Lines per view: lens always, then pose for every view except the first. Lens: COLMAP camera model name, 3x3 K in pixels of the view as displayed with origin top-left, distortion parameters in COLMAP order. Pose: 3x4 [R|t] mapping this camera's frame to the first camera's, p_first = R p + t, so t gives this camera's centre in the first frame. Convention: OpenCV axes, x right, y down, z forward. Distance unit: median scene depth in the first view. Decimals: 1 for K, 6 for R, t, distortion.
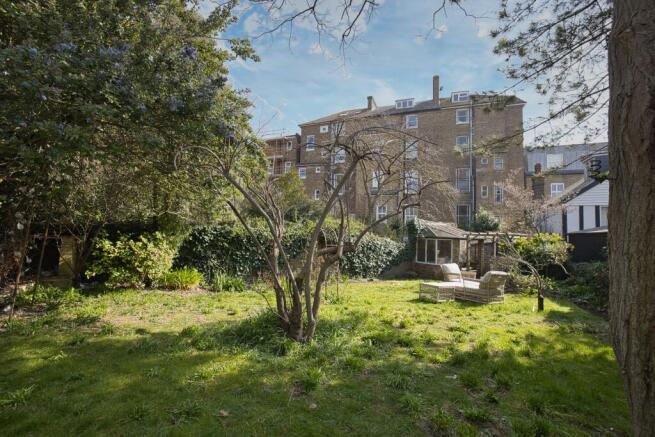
lens RADIAL K [[281.2, 0, 327.5], [0, 281.2, 218.5], [0, 0, 1]] dist [0.000225, 0.000388]
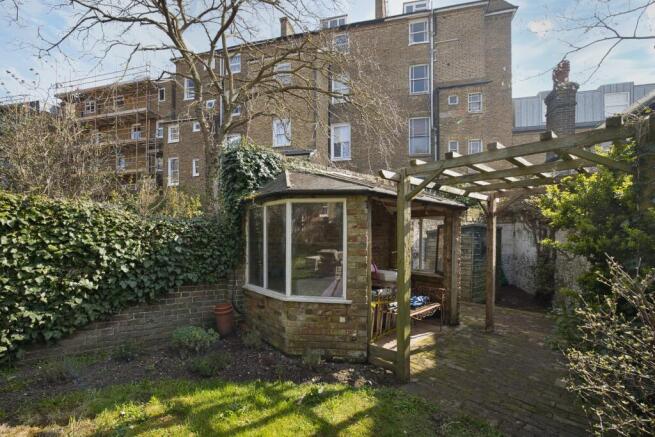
lens RADIAL K [[292.8, 0, 325.2], [0, 292.8, 231.8], [0, 0, 1]] dist [0.000081, 0.000191]
pose [[0.993883, -0.020933, 0.108436, 0.213714], [0.017622, 0.999351, 0.031403, 0.052131], [-0.109023, -0.029300, 0.993607, 0.401037]]
